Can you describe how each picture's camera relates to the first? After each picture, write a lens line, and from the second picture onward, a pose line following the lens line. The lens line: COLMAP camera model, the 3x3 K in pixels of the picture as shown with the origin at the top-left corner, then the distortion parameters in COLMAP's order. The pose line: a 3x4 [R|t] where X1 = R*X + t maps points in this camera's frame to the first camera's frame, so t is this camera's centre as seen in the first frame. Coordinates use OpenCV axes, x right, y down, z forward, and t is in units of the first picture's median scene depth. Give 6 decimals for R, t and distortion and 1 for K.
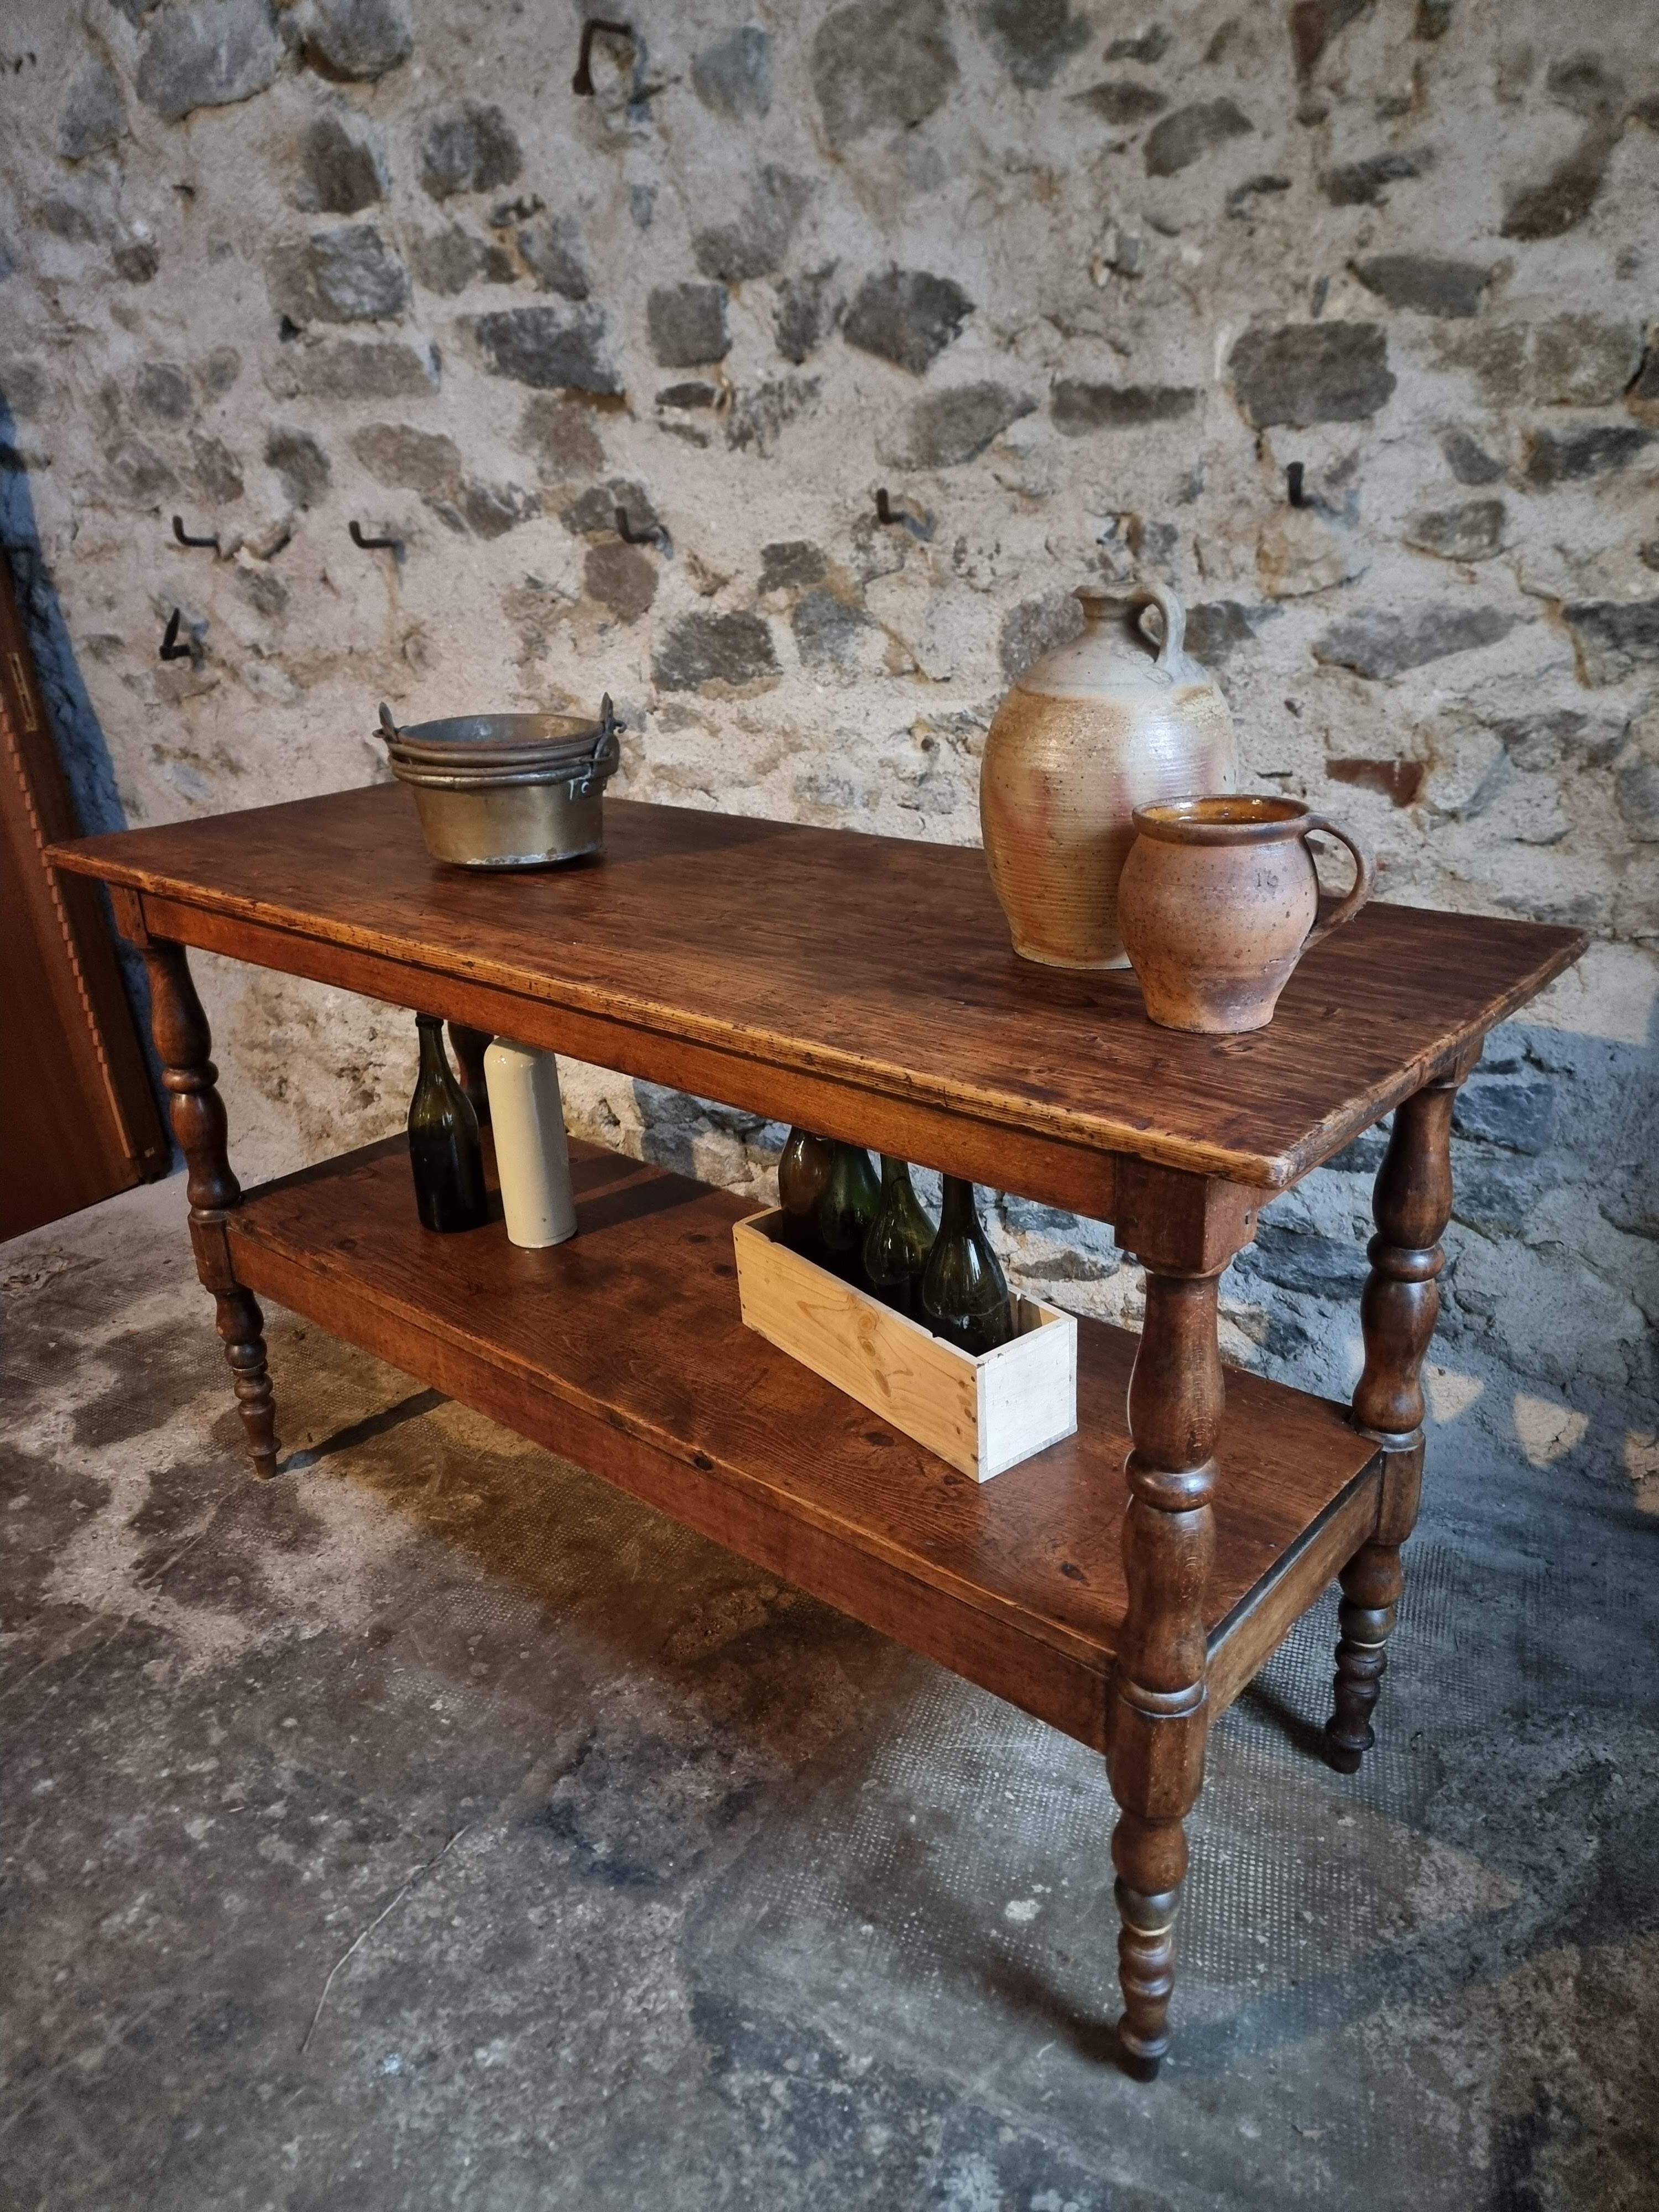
lens RADIAL K [[1514.0, 0, 826.2], [0, 1514.0, 1112.7], [0, 0, 1]] dist [0.066976, -0.059750]
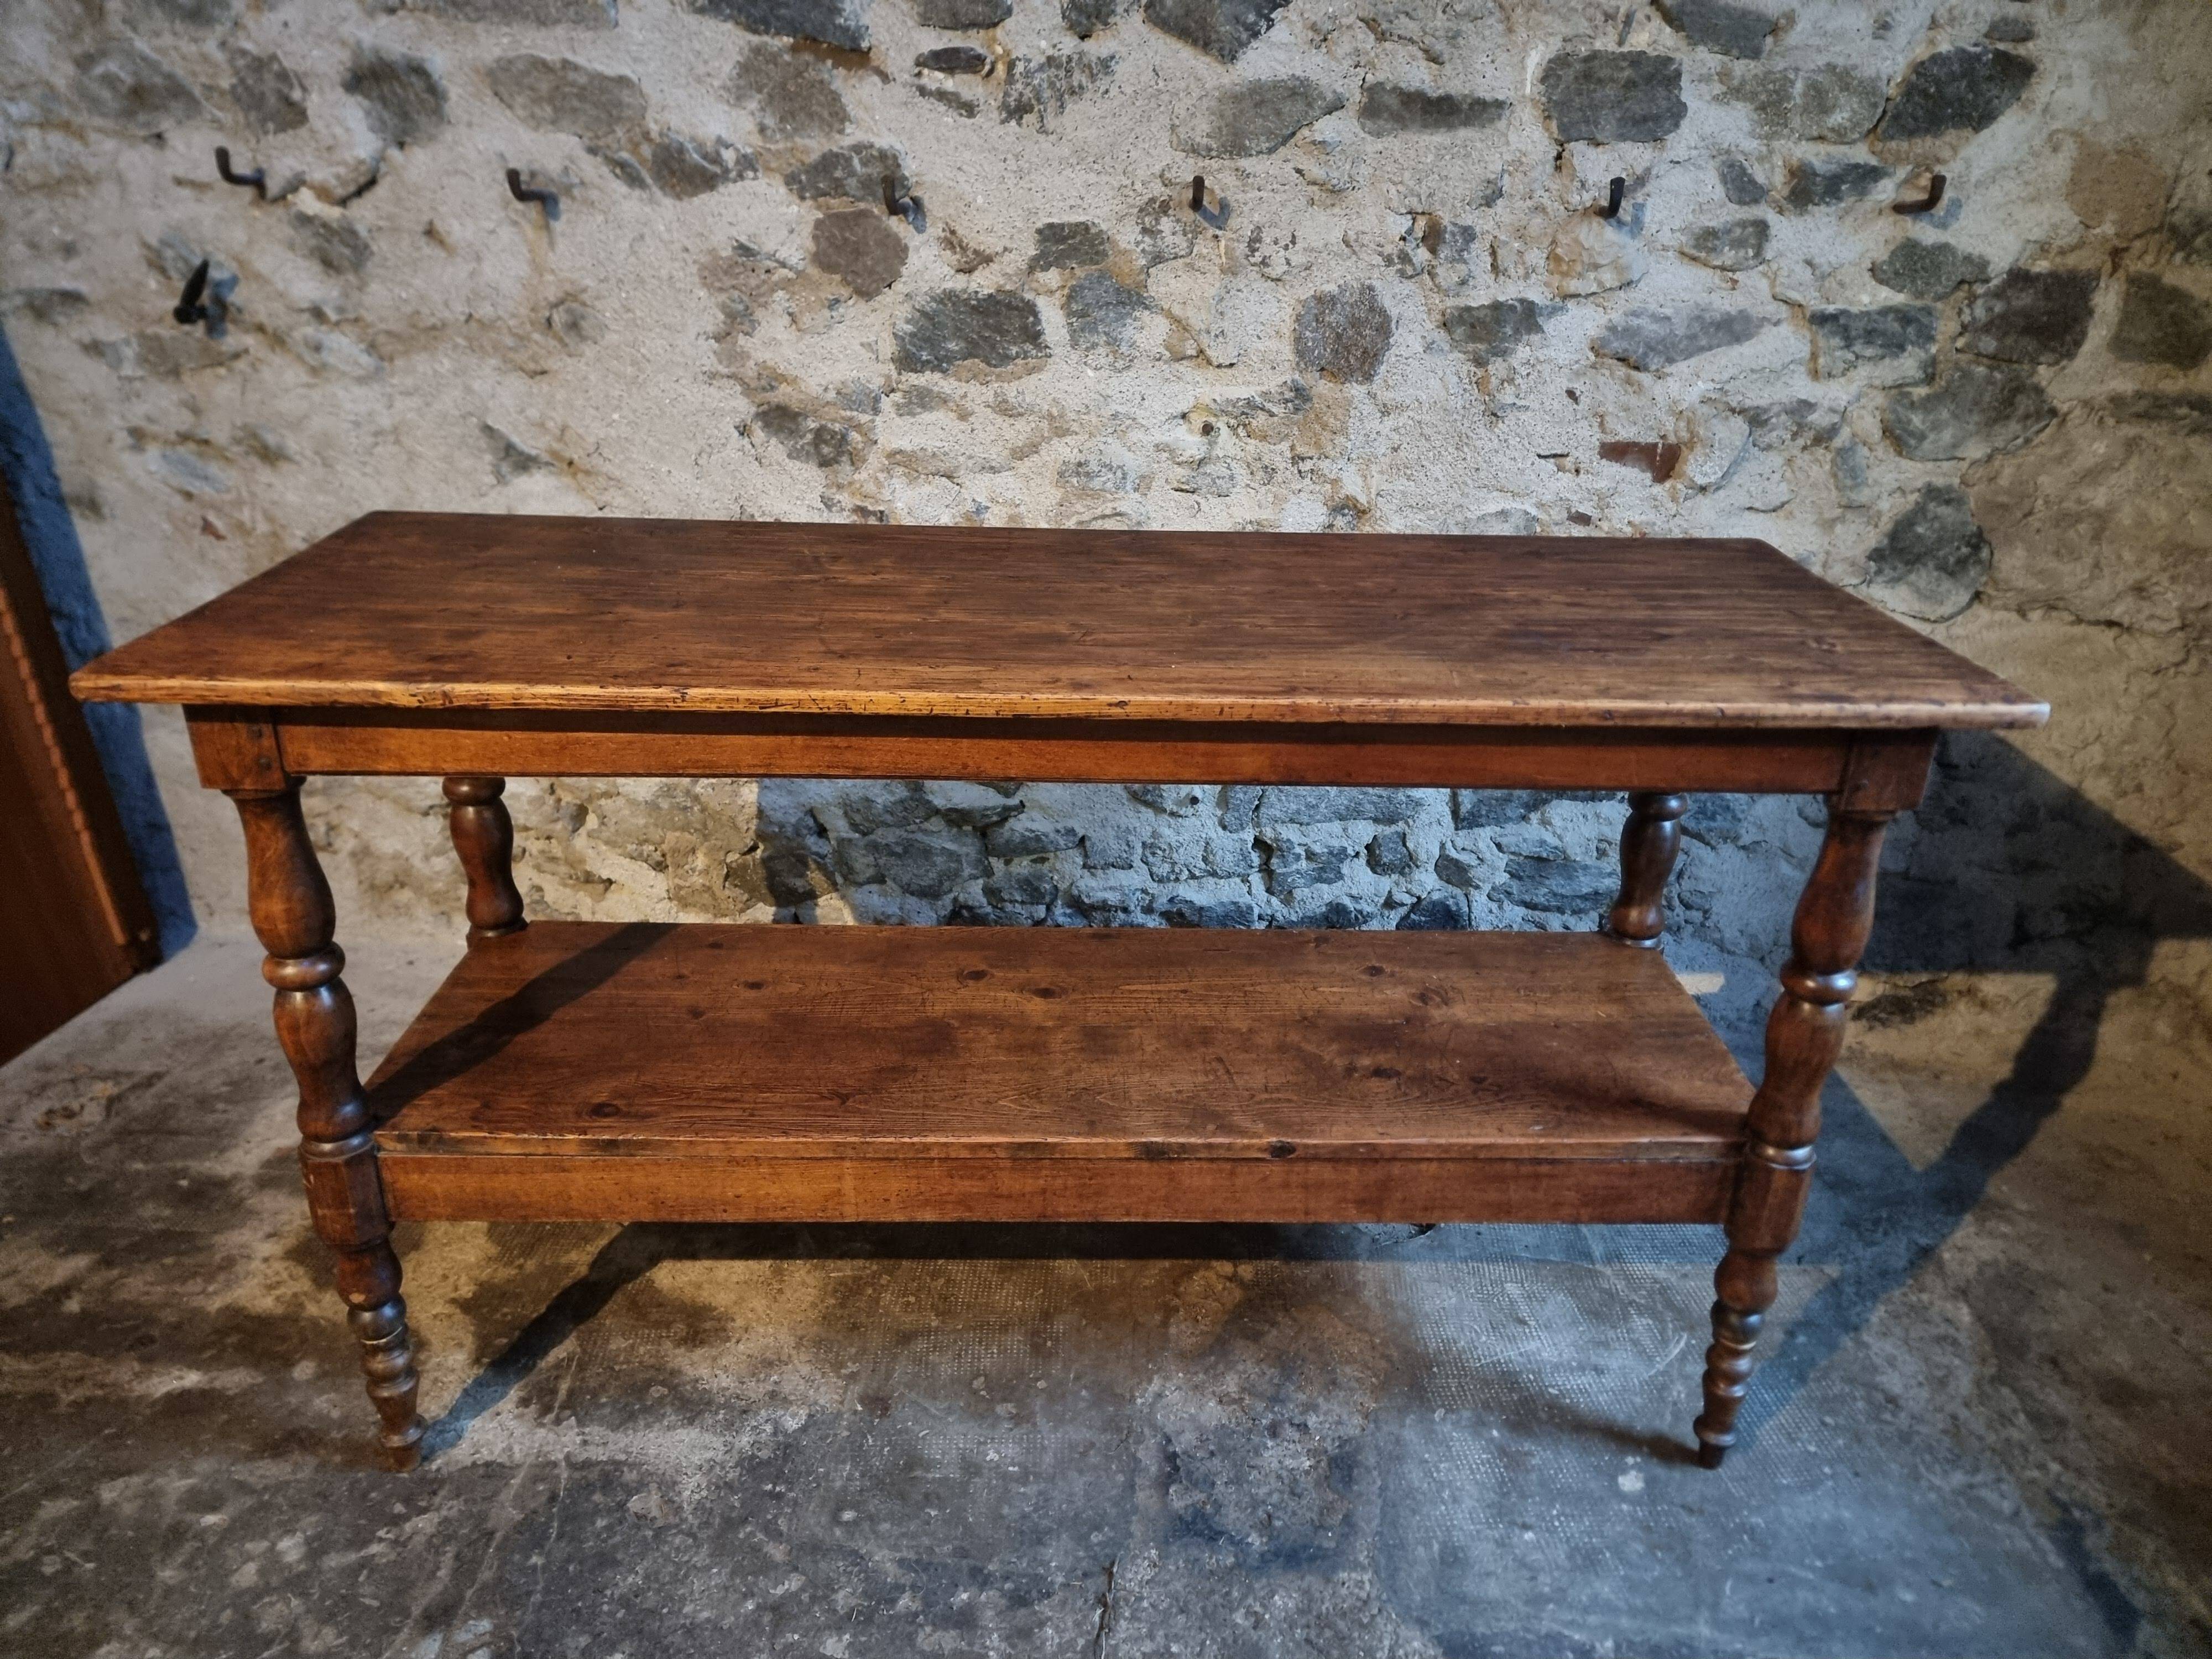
lens RADIAL K [[1514.0, 0, 1114.9], [0, 1514.0, 829.5], [0, 0, 1]] dist [0.066976, -0.059750]
pose [[0.917658, -0.110935, 0.381573, -0.428407], [0.096162, 0.993696, 0.057635, -0.041599], [-0.385561, -0.016197, 0.922540, 0.081462]]
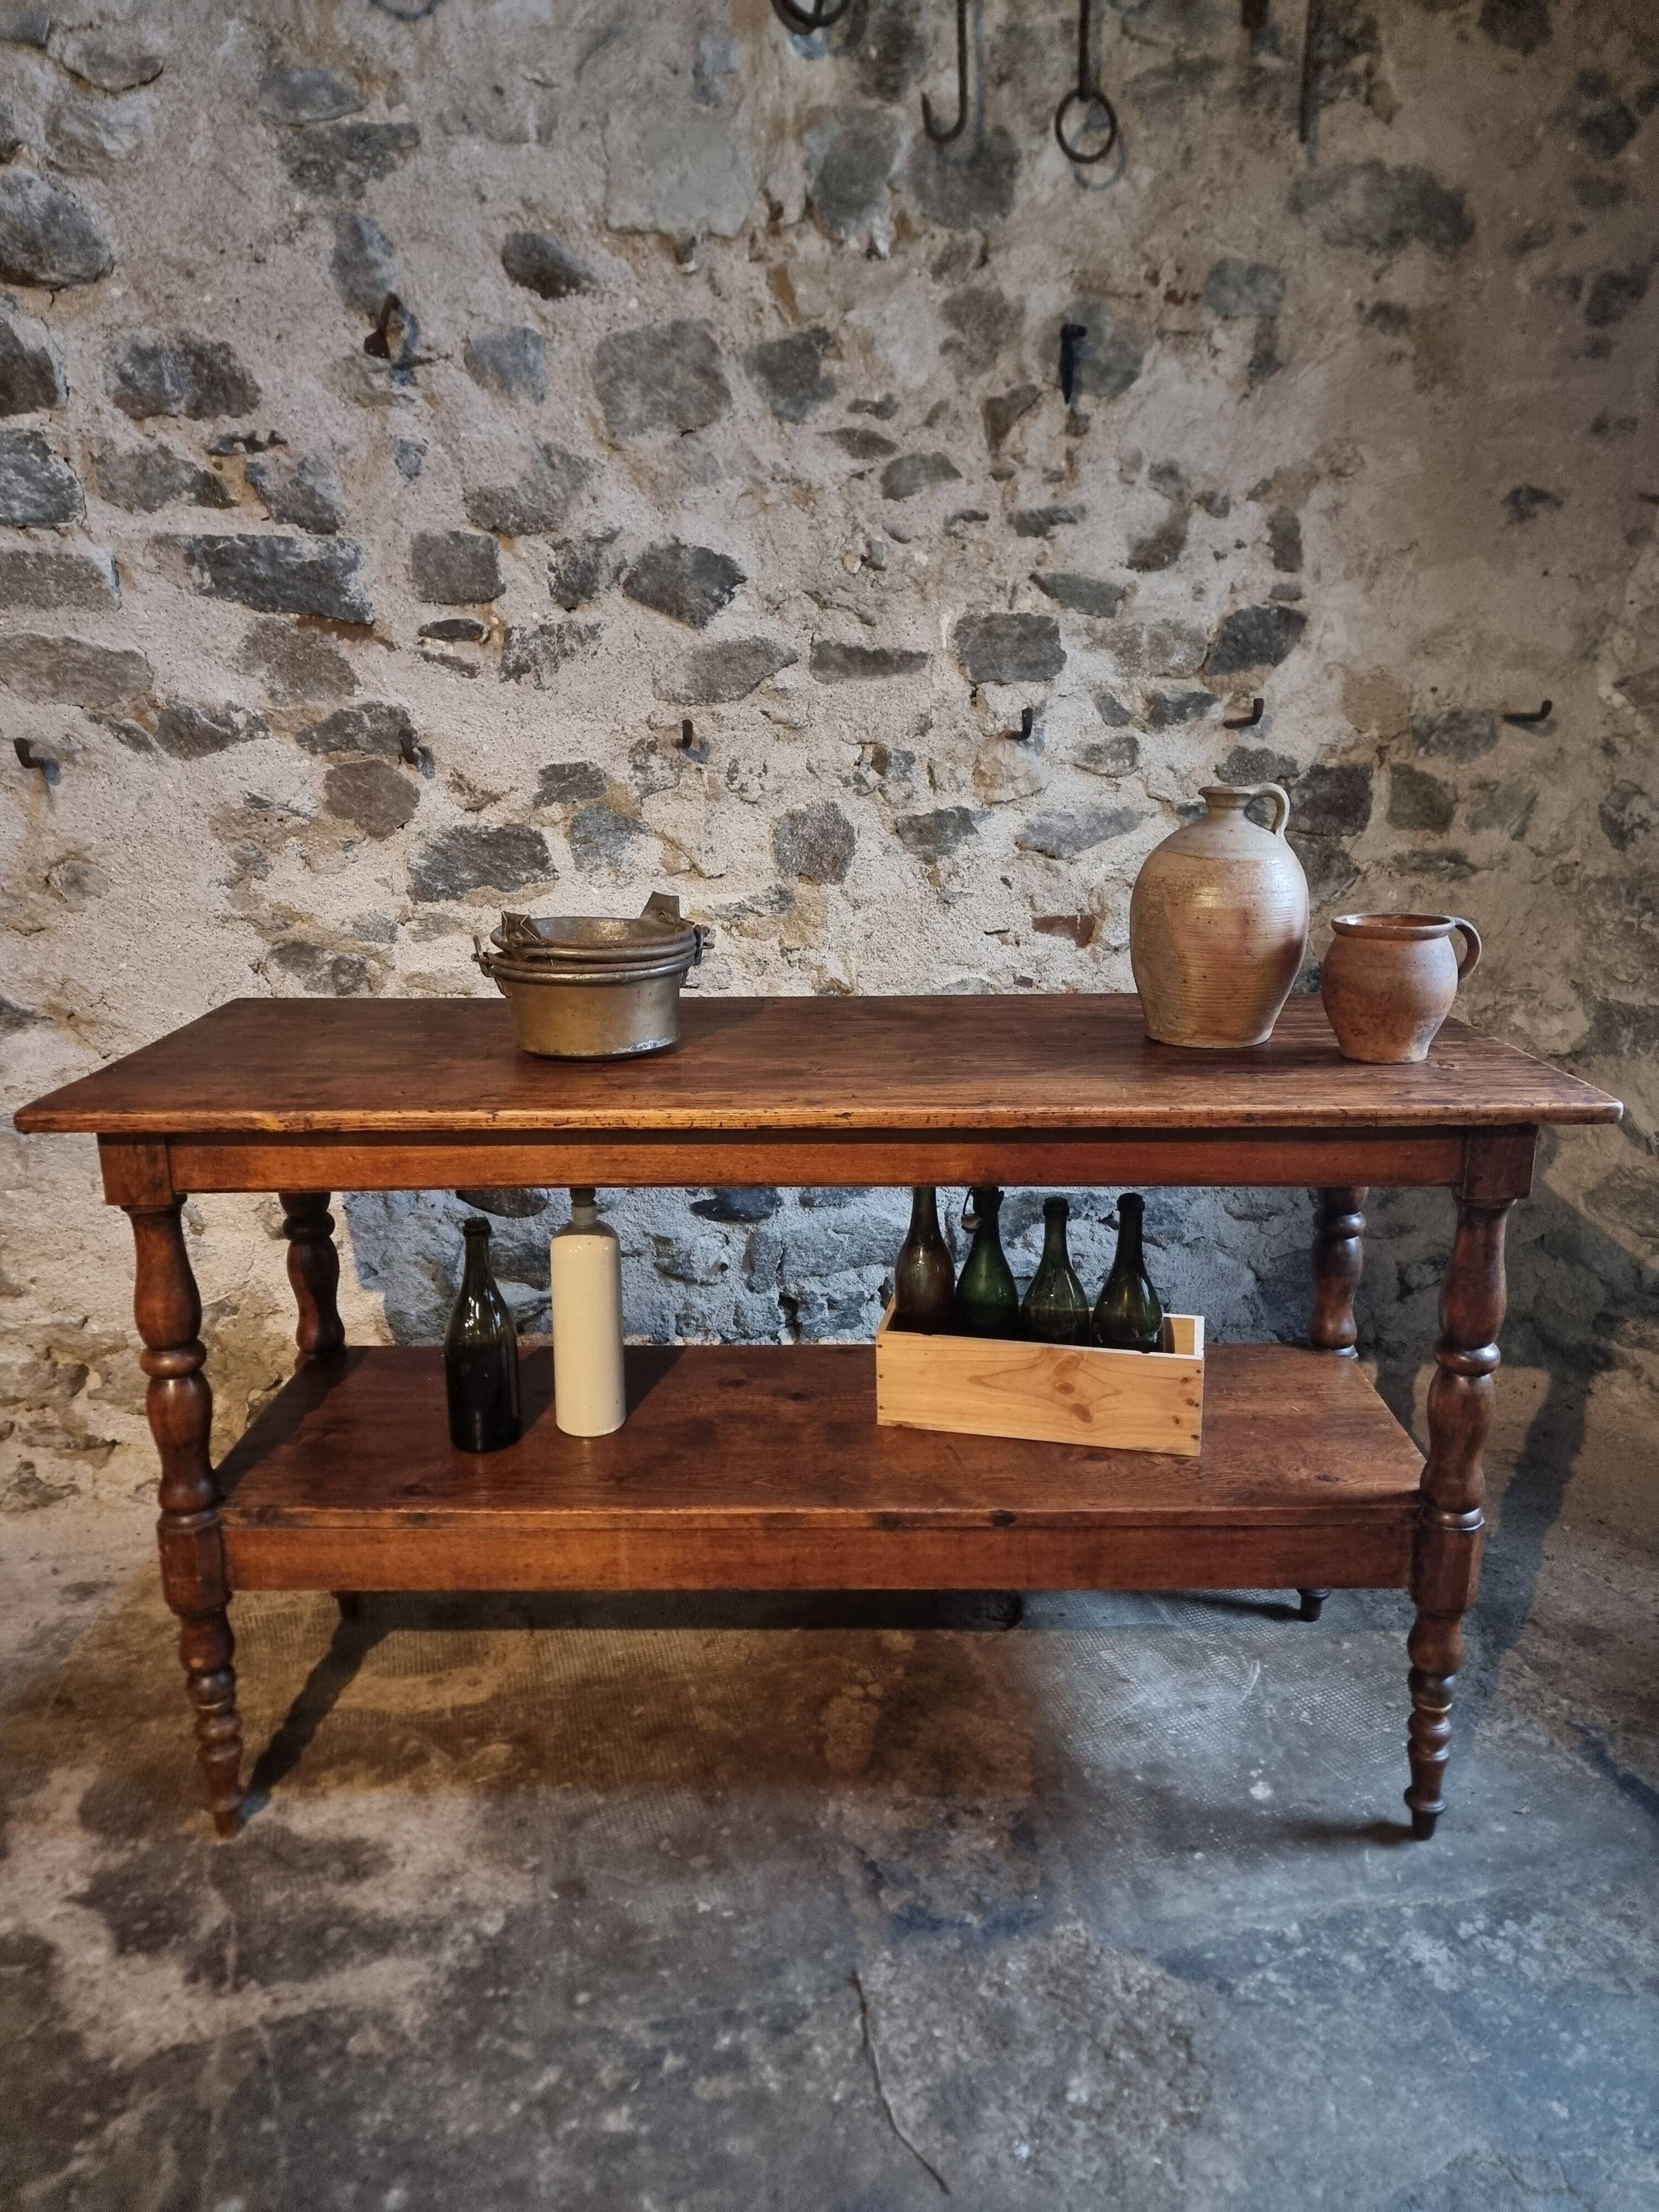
lens RADIAL K [[1514.0, 0, 819.8], [0, 1514.0, 1110.9], [0, 0, 1]] dist [0.066976, -0.059750]
pose [[0.770851, -0.141033, 0.621207, -0.620367], [0.224071, 0.972894, -0.057171, -0.027799], [-0.596306, 0.183265, 0.781558, 0.086456]]
